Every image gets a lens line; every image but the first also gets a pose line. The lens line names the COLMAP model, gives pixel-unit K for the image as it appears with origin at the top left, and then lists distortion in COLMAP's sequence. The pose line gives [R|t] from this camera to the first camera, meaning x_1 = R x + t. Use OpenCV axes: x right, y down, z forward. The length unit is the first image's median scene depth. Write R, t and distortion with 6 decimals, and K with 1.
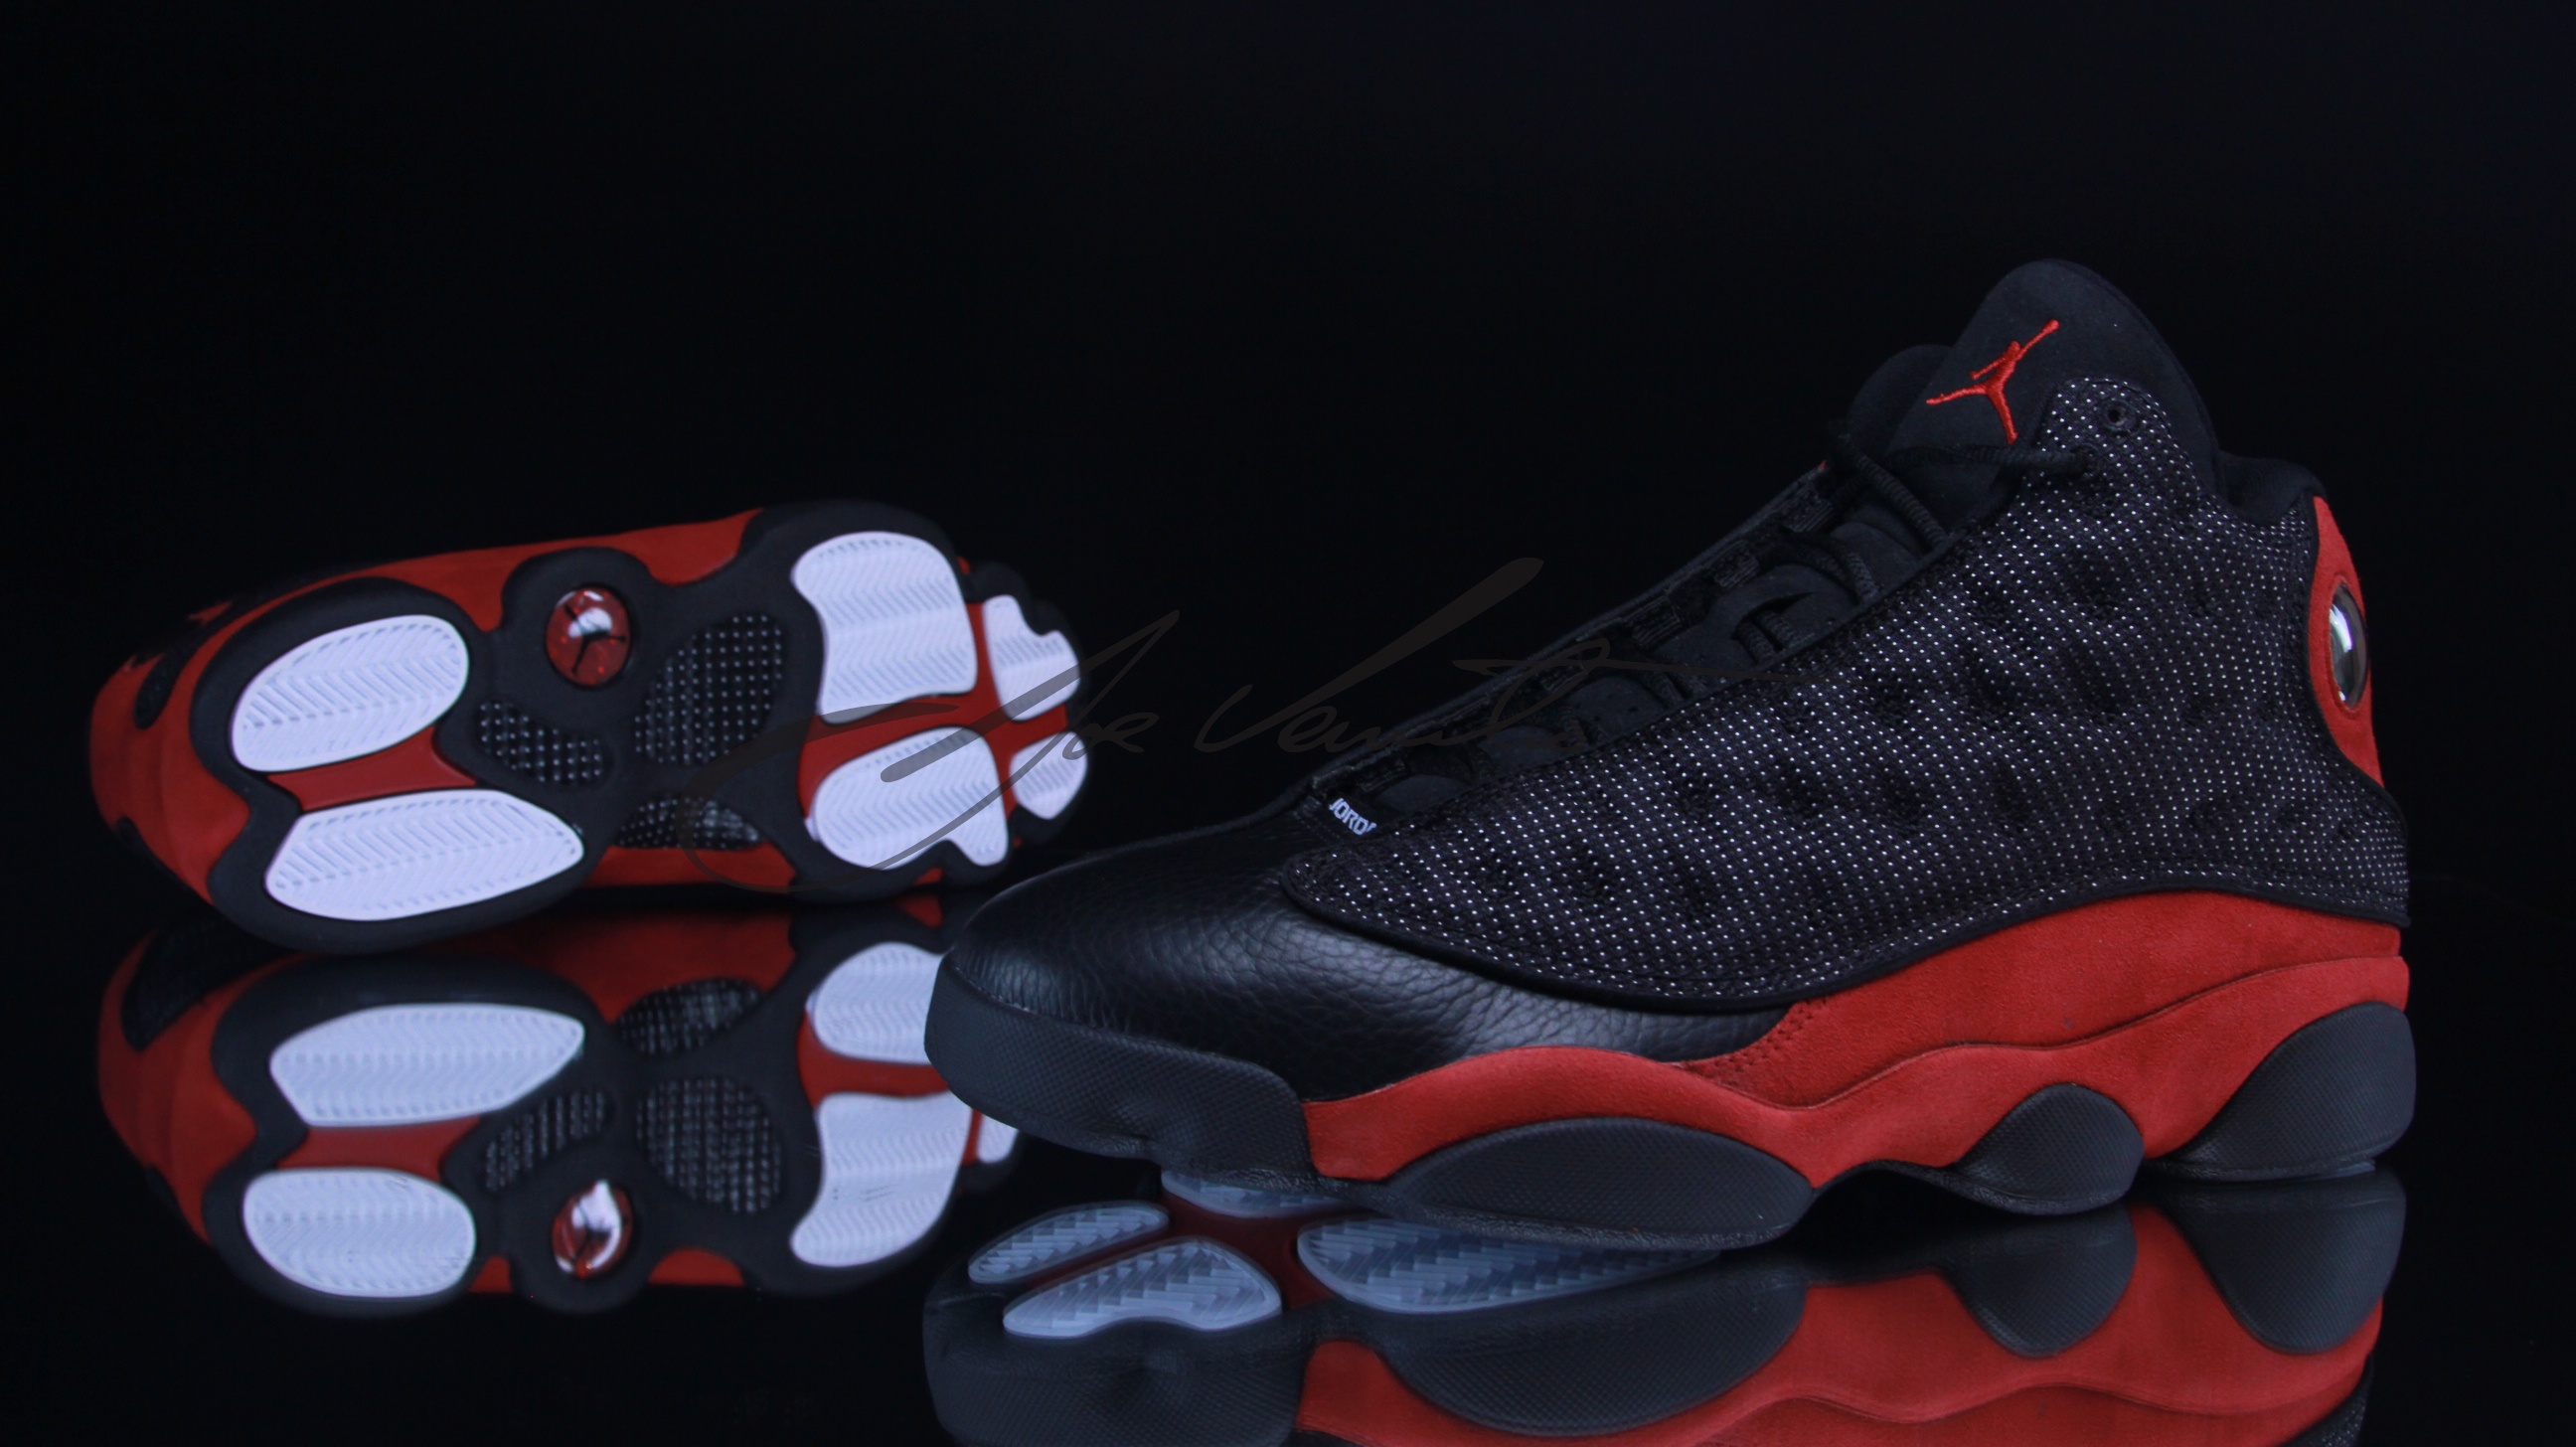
lens RADIAL K [[2760.7, 0, 1276.1], [0, 2760.7, 718.8], [0, 0, 1]] dist [-0.133360, 0.000000]
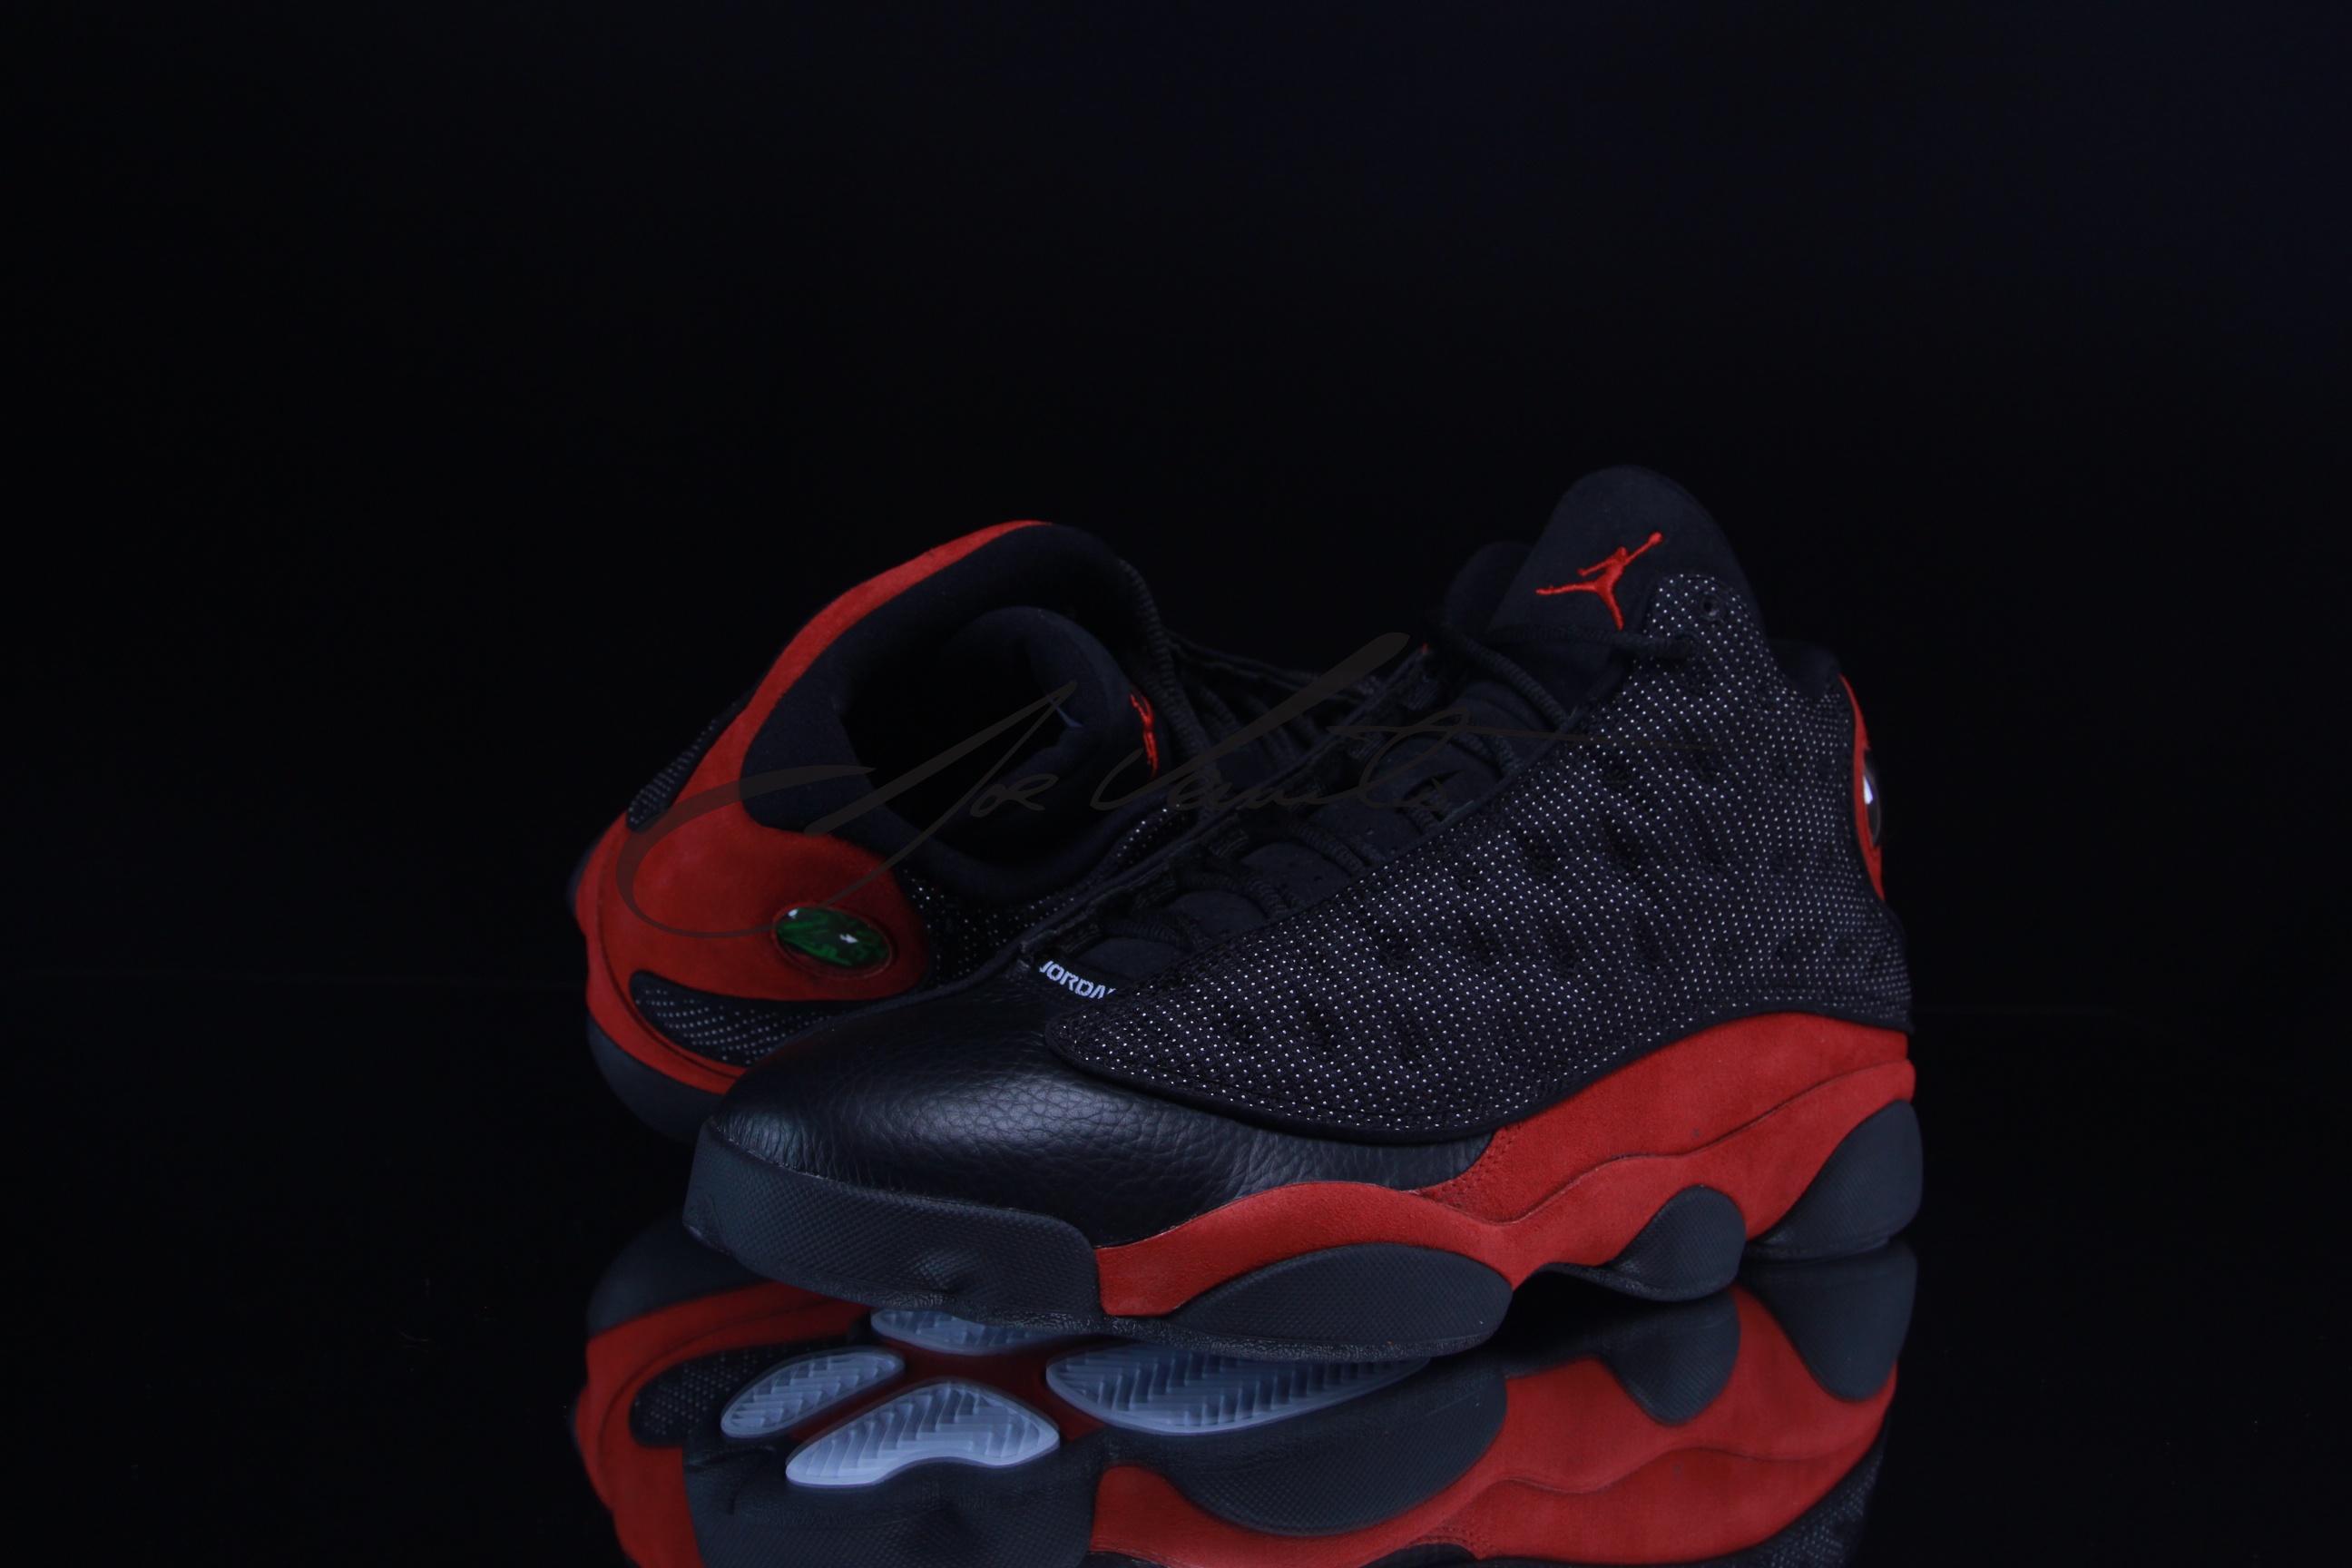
lens RADIAL K [[2483.1, 0, 1164.4], [0, 2483.1, 798.5], [0, 0, 1]] dist [-0.132584, 0.000000]
pose [[0.963439, -0.020398, 0.267149, -0.201830], [0.025675, 0.999538, -0.016277, -0.019008], [-0.266694, 0.022541, 0.963518, 0.051122]]
